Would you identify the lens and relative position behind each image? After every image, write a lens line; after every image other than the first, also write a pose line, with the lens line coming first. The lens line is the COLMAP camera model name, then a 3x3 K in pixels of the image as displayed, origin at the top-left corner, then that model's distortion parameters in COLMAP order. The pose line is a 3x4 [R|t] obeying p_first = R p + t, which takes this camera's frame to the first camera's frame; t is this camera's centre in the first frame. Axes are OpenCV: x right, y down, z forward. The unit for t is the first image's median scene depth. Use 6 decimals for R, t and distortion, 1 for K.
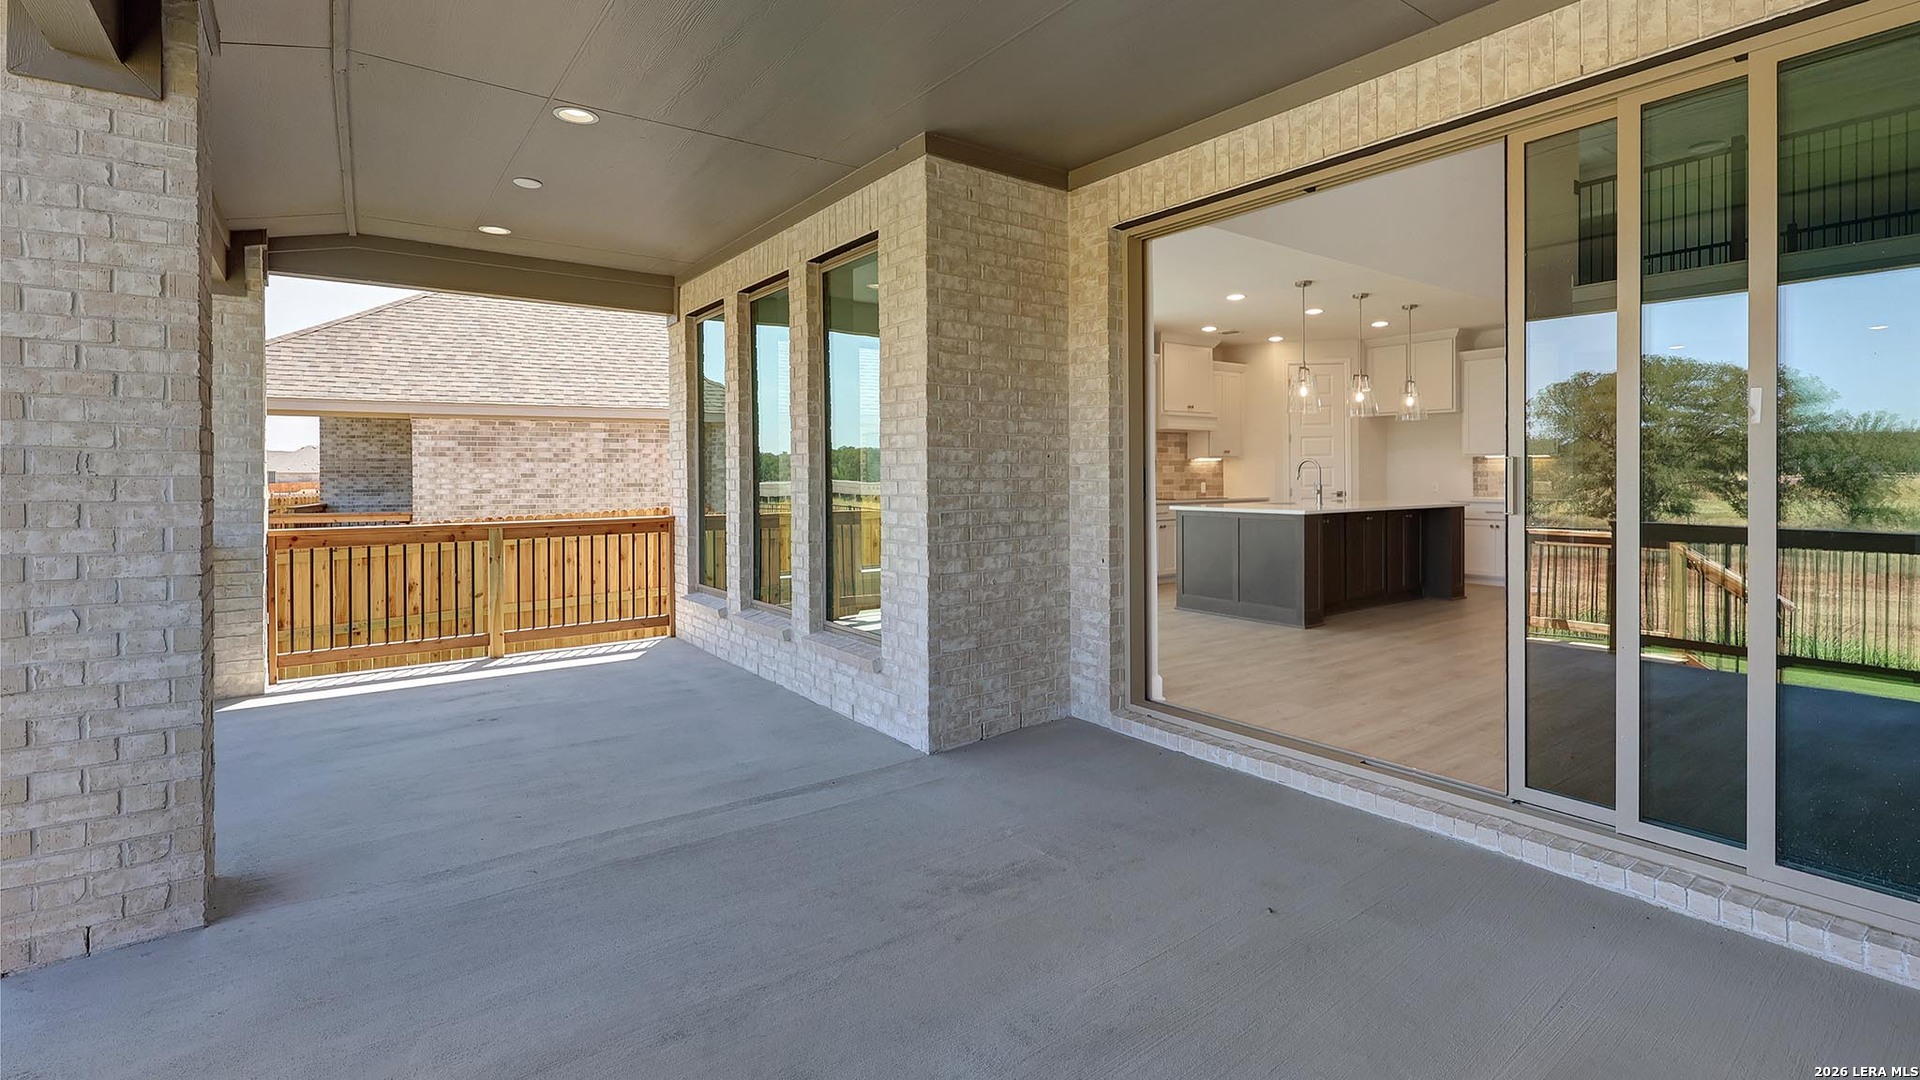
lens RADIAL K [[867.0, 0, 964.2], [0, 867.0, 479.2], [0, 0, 1]] dist [0.001988, 0.000987]
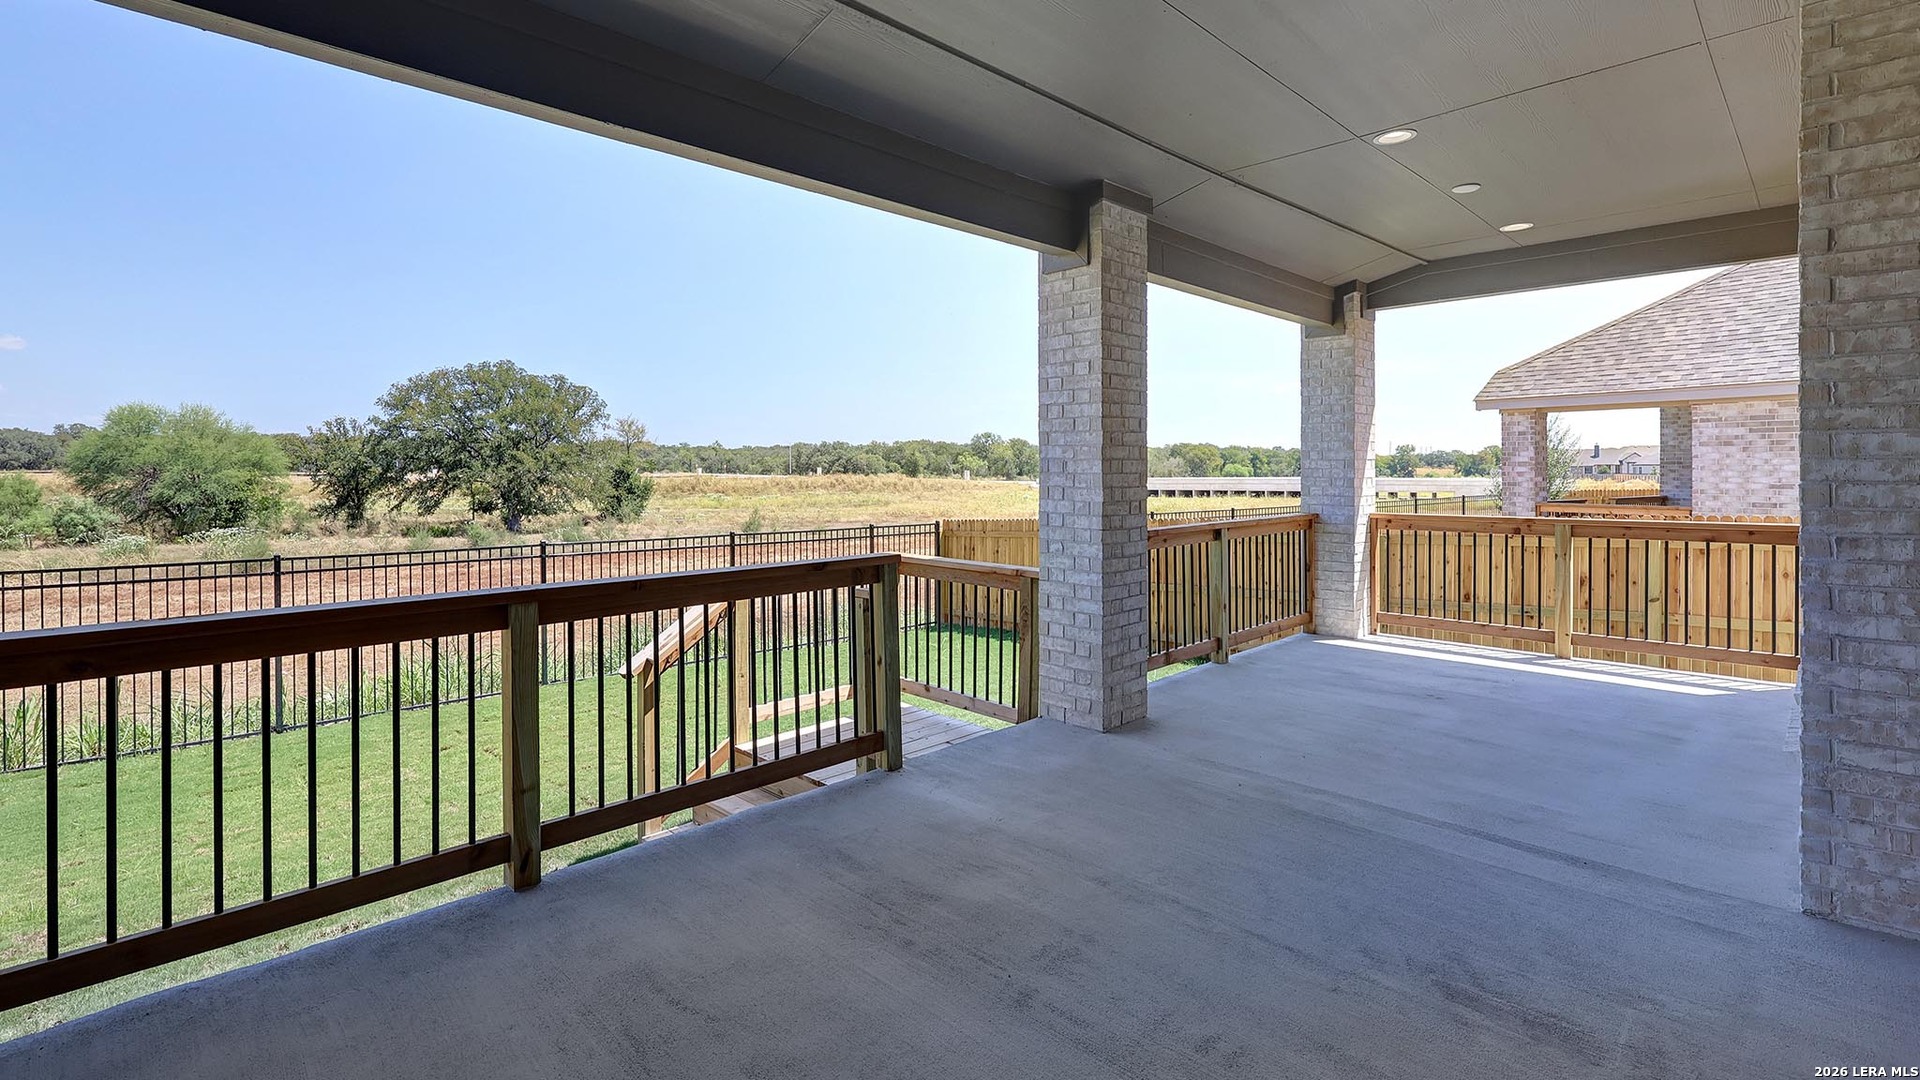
lens RADIAL K [[867.0, 0, 953.3], [0, 867.0, 471.2], [0, 0, 1]] dist [0.001988, 0.000987]
pose [[0.142306, 0.004938, -0.989810, 0.673134], [-0.001895, 0.999987, 0.004716, -0.012896], [0.989821, 0.001204, 0.142313, 0.384319]]
